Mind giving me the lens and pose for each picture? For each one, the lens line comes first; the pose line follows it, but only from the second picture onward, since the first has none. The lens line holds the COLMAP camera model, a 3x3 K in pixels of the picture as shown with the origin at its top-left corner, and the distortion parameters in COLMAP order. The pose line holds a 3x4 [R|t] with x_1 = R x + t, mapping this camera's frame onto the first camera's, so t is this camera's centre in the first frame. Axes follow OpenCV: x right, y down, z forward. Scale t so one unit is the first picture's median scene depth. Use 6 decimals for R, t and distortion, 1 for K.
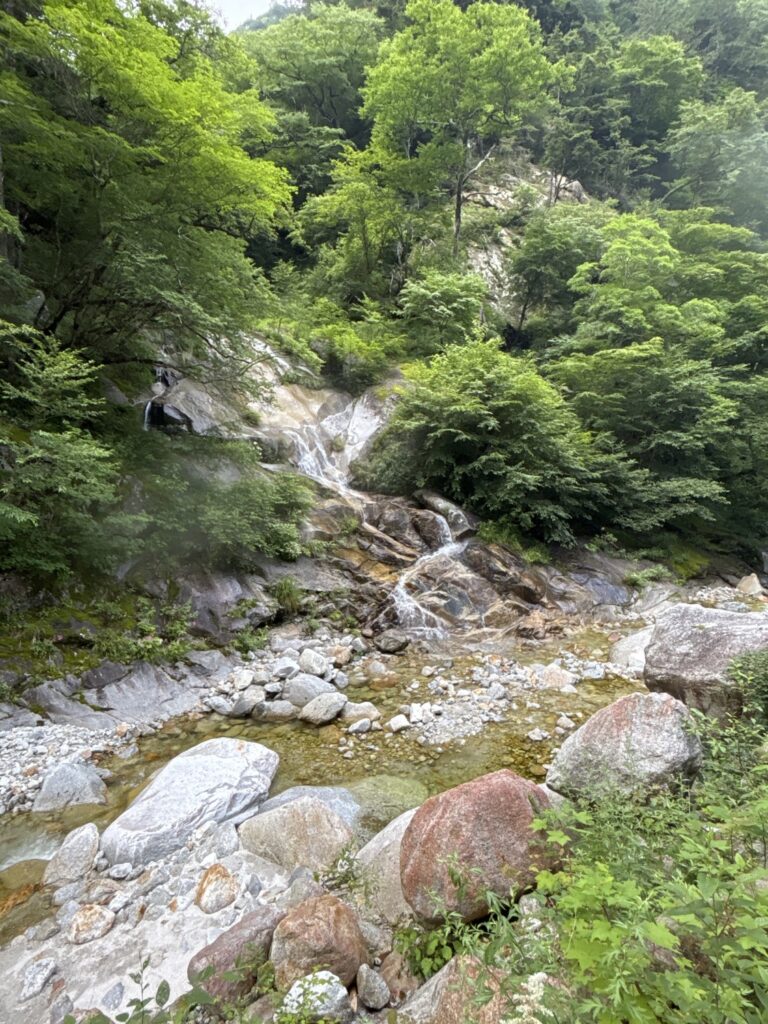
lens RADIAL K [[589.8, 0, 384.0], [0, 589.8, 510.9], [0, 0, 1]] dist [0.001474, 0.000719]
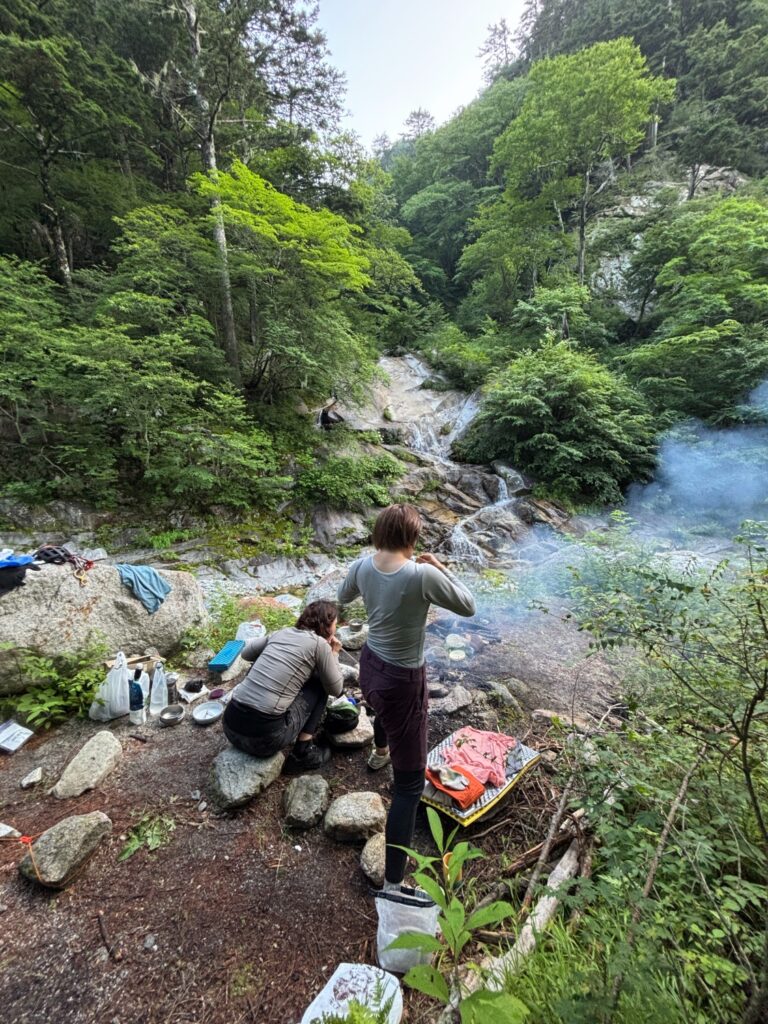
lens RADIAL K [[410.6, 0, 384.2], [0, 410.6, 512.9], [0, 0, 1]] dist [0.001213, -0.000162]
pose [[0.898555, 0.049495, -0.436060, 0.280952], [-0.006264, 0.994965, 0.100028, -0.008082], [0.438815, -0.087149, 0.894341, -0.007051]]
